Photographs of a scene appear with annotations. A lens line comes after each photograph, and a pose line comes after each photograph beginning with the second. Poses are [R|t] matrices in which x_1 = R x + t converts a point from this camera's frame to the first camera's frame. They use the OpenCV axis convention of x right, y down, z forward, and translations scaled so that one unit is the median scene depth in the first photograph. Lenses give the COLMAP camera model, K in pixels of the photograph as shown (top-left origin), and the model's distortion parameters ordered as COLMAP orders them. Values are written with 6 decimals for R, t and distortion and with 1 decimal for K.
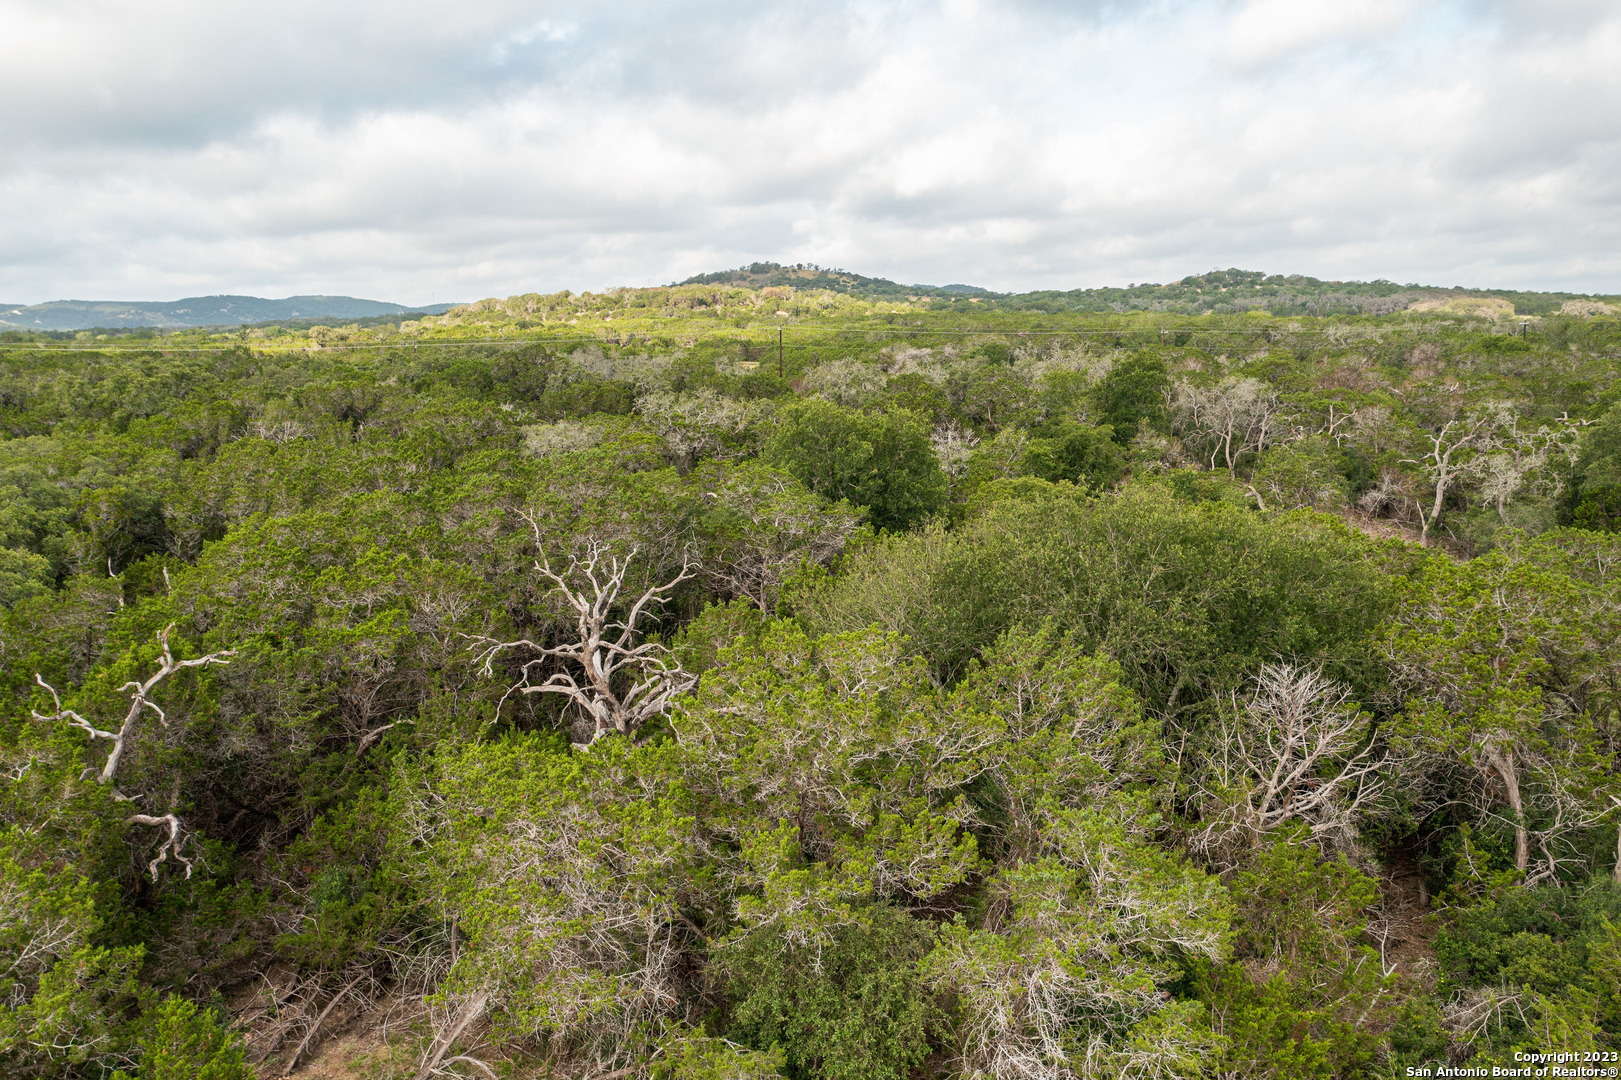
lens RADIAL K [[1254.1, 0, 801.7], [0, 1254.1, 656.4], [0, 0, 1]] dist [0.002622, -0.001459]
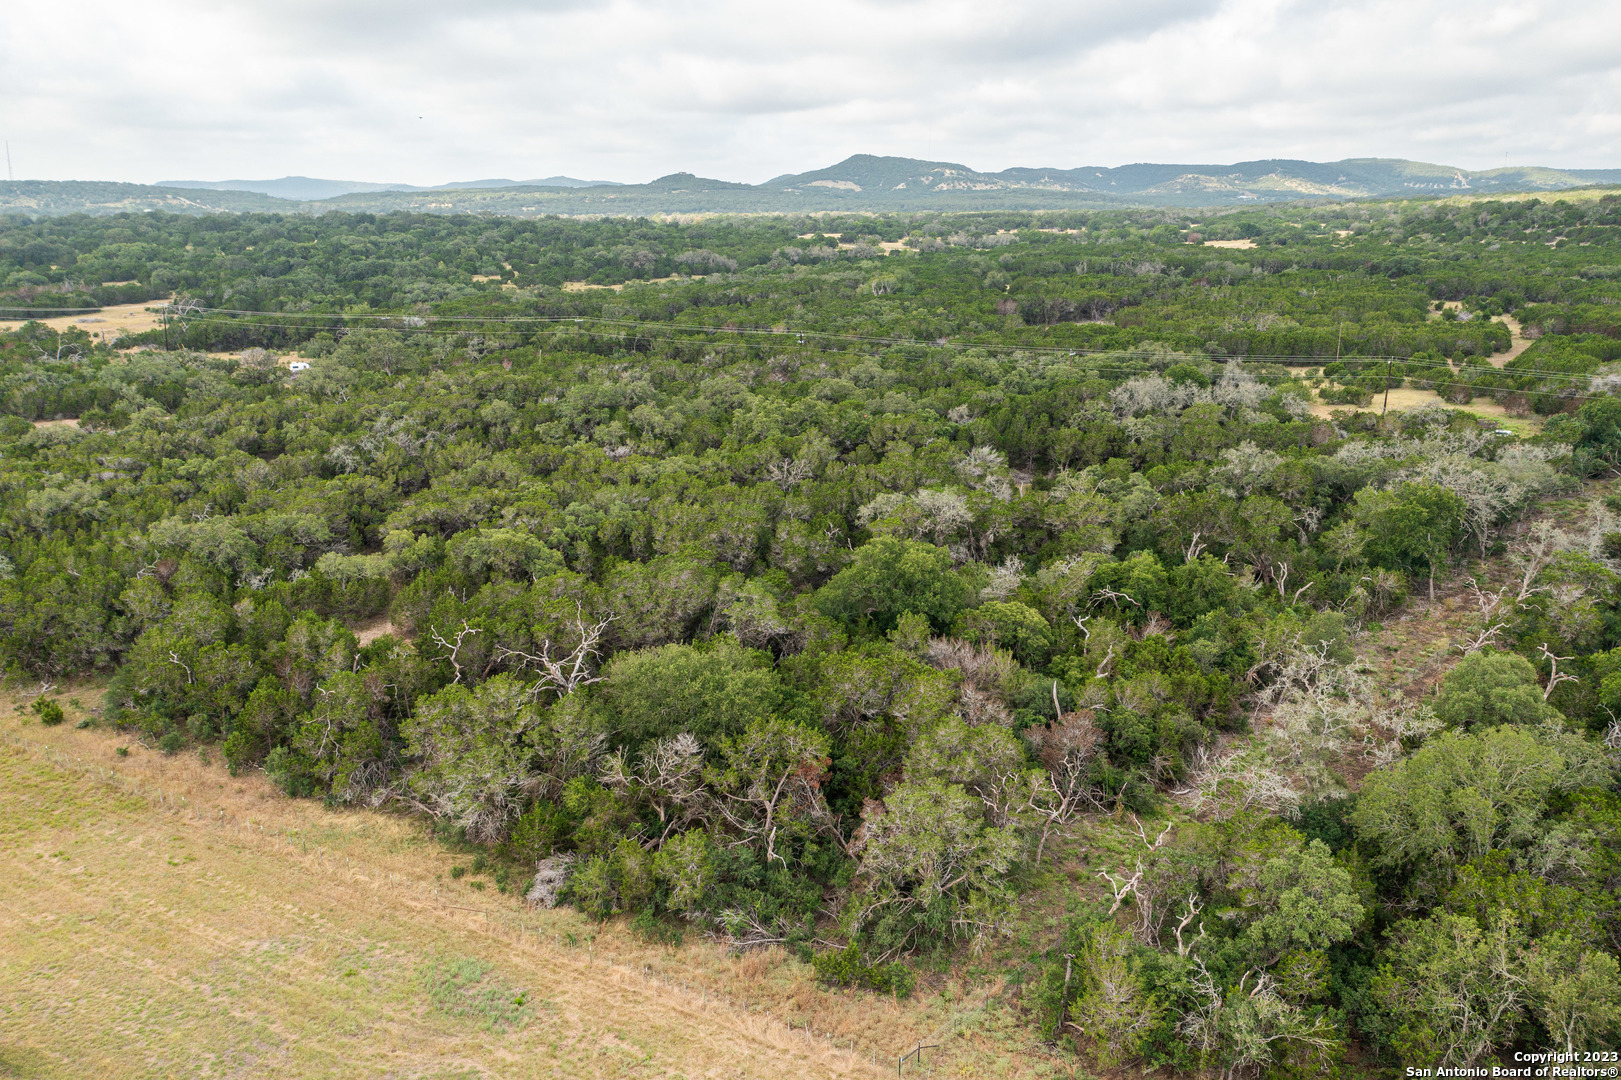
lens RADIAL K [[1286.4, 0, 810.5], [0, 1286.4, 540.0], [0, 0, 1]] dist [-0.006610, 0.002944]
pose [[0.721209, 0.195818, -0.664465, 0.069106], [-0.185623, 0.978765, 0.086969, -0.020540], [0.667385, 0.060617, 0.742242, -0.026481]]
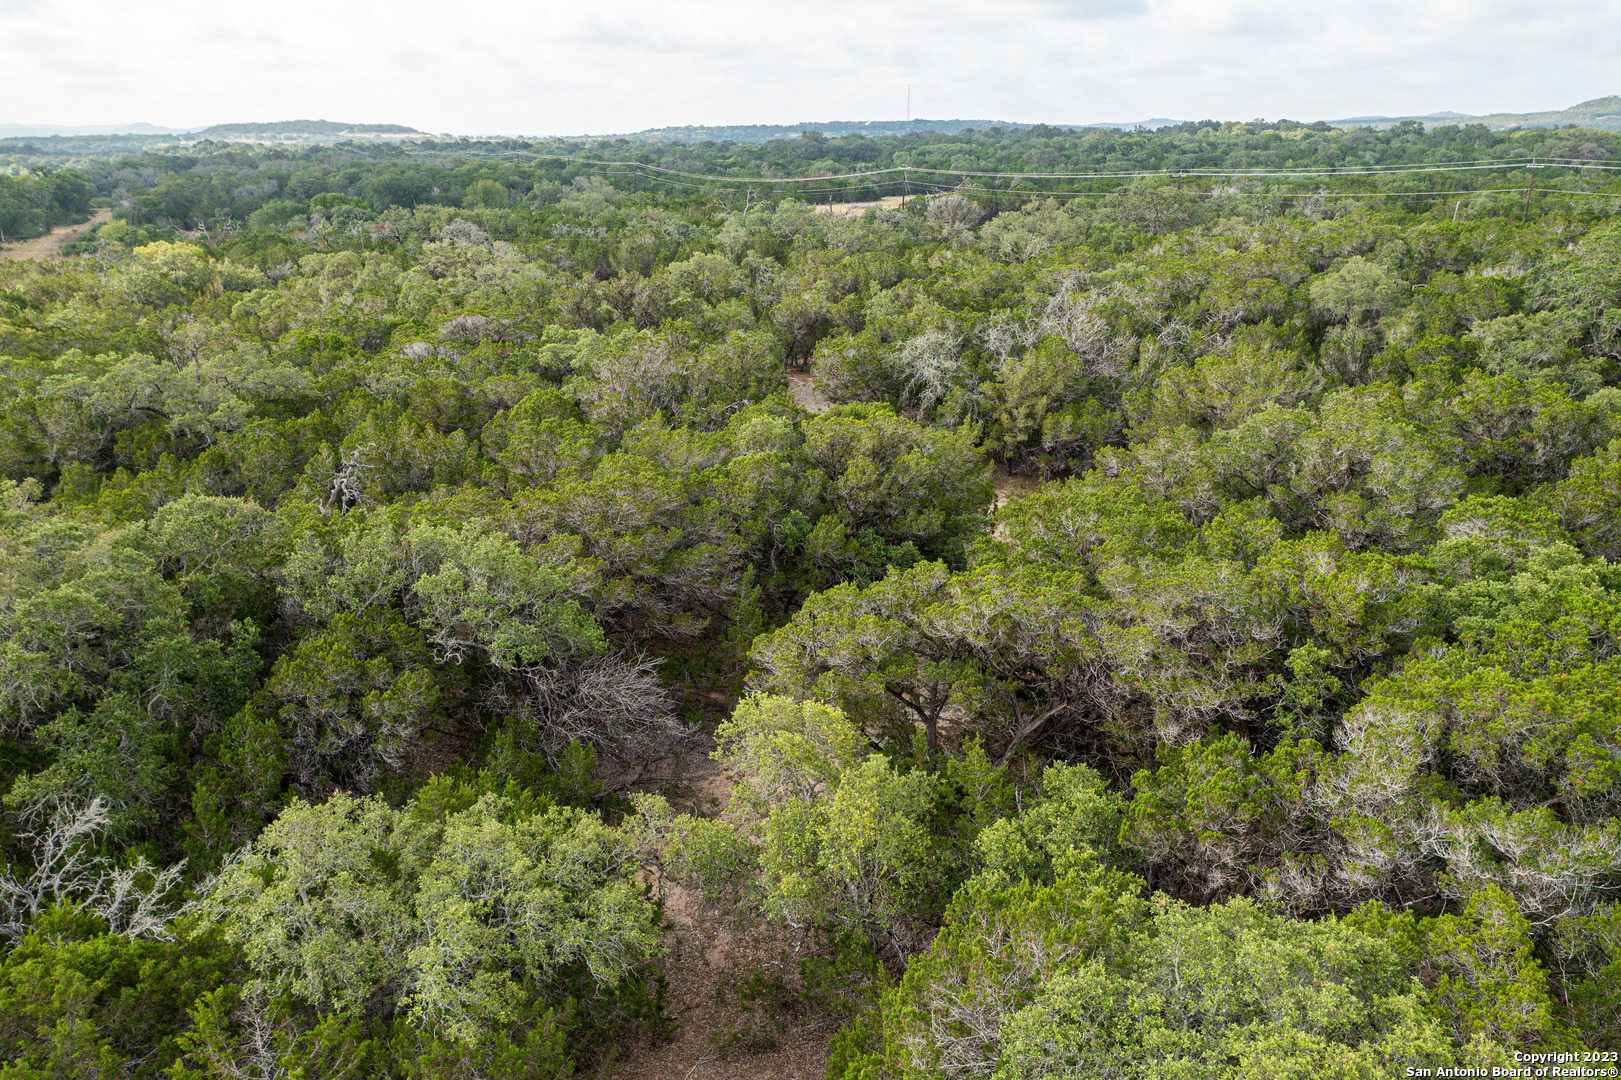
lens RADIAL K [[1288.4, 0, 810.5], [0, 1288.4, 540.0], [0, 0, 1]] dist [-0.000989, 0.003347]
pose [[0.182589, 0.301969, -0.935669, -0.023887], [-0.238991, 0.936755, 0.255682, -0.012239], [0.953700, 0.176932, 0.243209, 0.035656]]
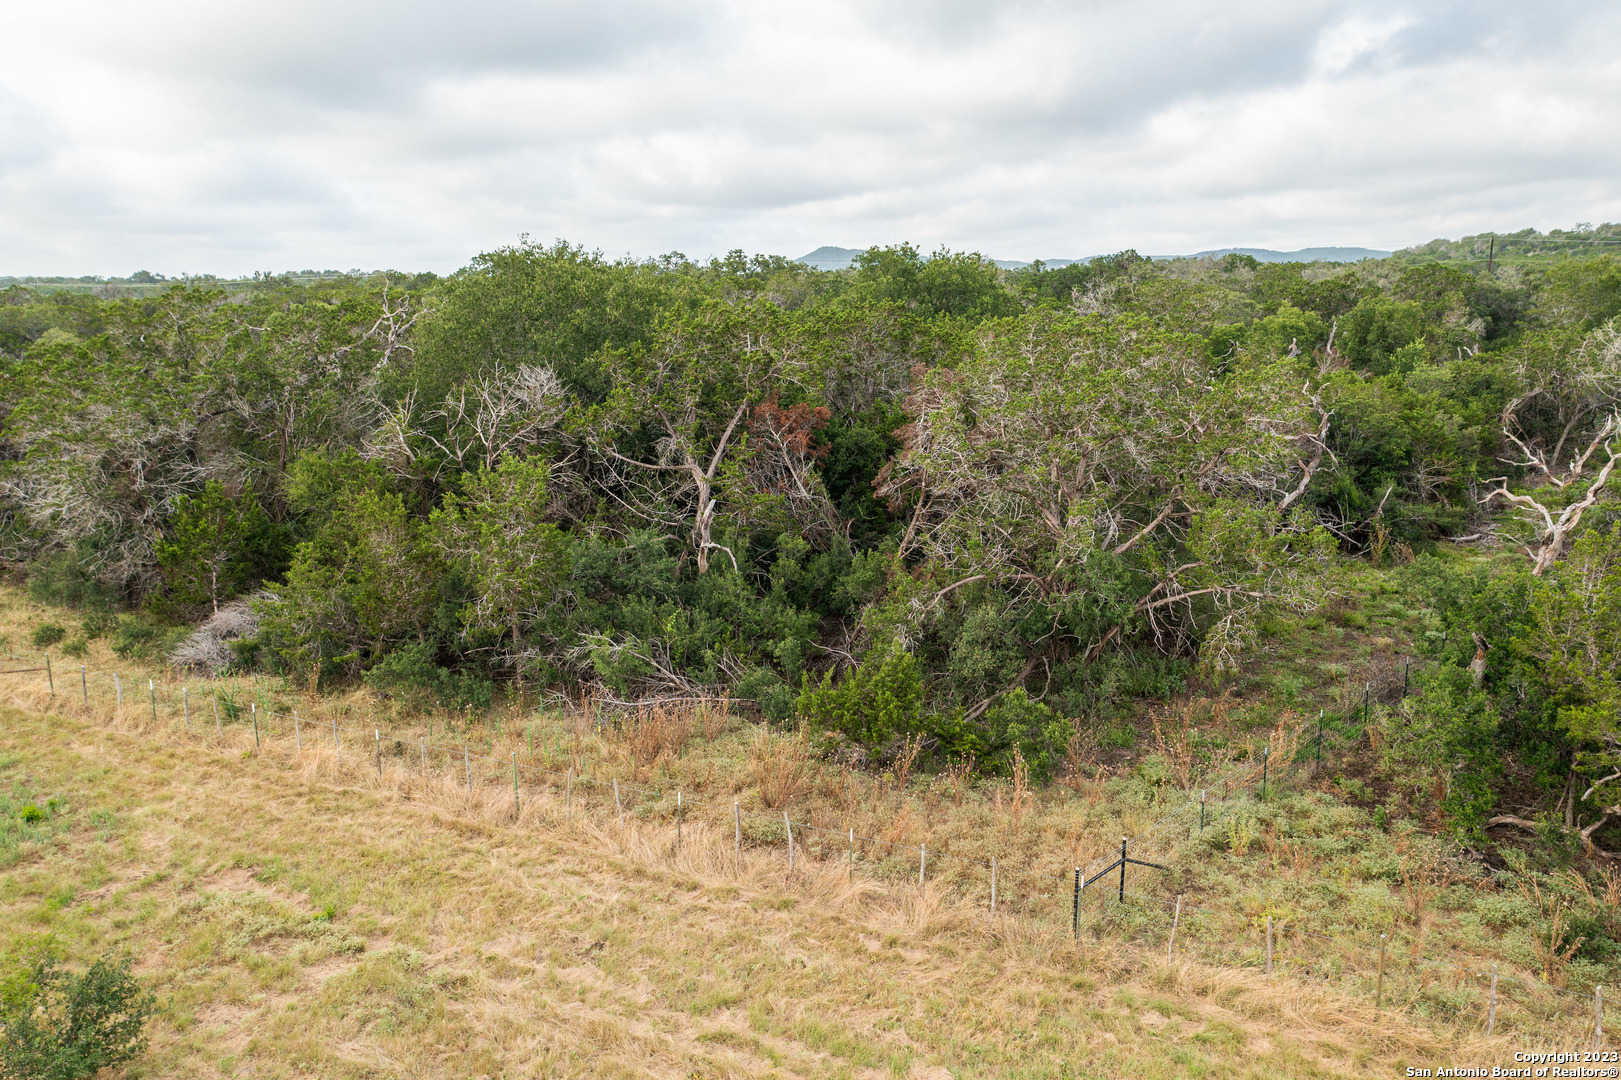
lens RADIAL K [[1288.4, 0, 810.5], [0, 1288.4, 540.0], [0, 0, 1]] dist [-0.000989, 0.003347]
pose [[0.737784, 0.134930, -0.661414, 0.045515], [-0.172791, 0.984924, 0.008185, 0.003824], [0.652547, 0.108248, 0.749976, 0.005441]]
